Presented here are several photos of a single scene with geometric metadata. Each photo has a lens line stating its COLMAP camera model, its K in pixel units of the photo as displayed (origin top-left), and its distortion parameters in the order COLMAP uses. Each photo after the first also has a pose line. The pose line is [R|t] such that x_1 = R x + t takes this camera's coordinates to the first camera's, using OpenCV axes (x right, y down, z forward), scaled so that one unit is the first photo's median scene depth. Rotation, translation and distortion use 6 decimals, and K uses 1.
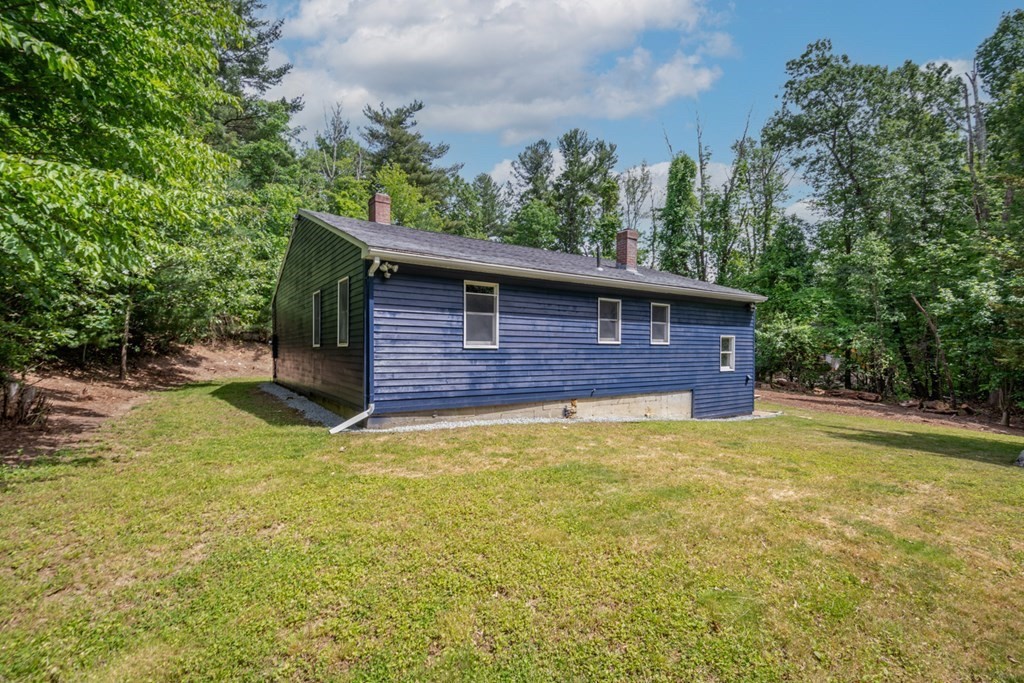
lens RADIAL K [[465.9, 0, 511.6], [0, 465.9, 343.6], [0, 0, 1]] dist [0.001892, 0.000015]
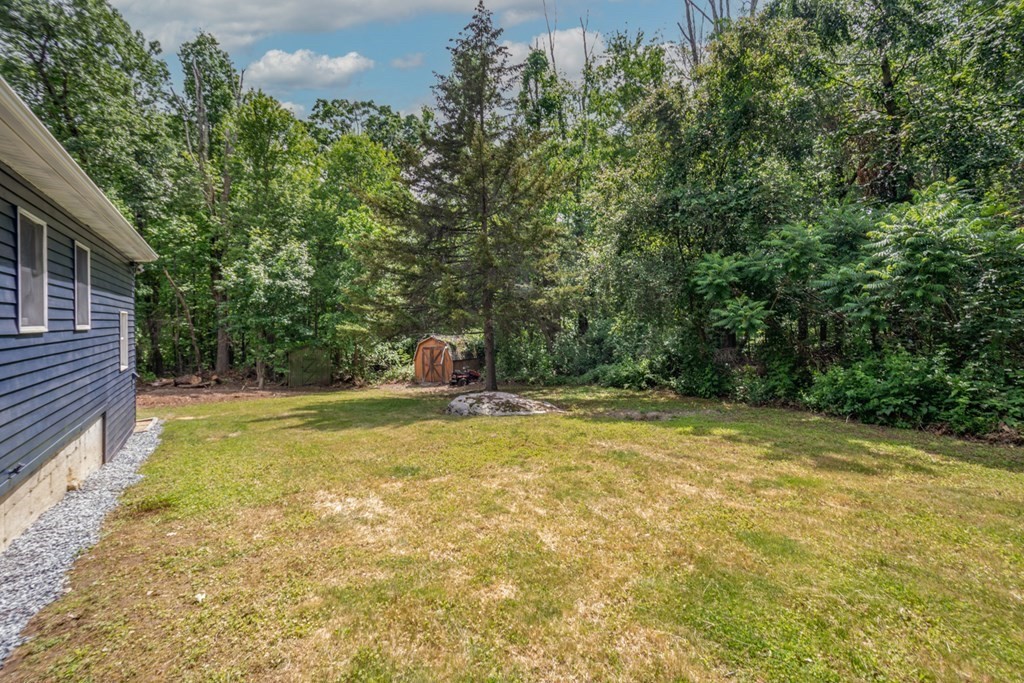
lens RADIAL K [[465.9, 0, 504.4], [0, 465.9, 319.9], [0, 0, 1]] dist [0.001892, 0.000015]
pose [[0.023624, -0.007311, 0.999694, -0.150477], [-0.001211, 0.999972, 0.007341, -0.012197], [-0.999720, -0.001384, 0.023614, 0.543970]]
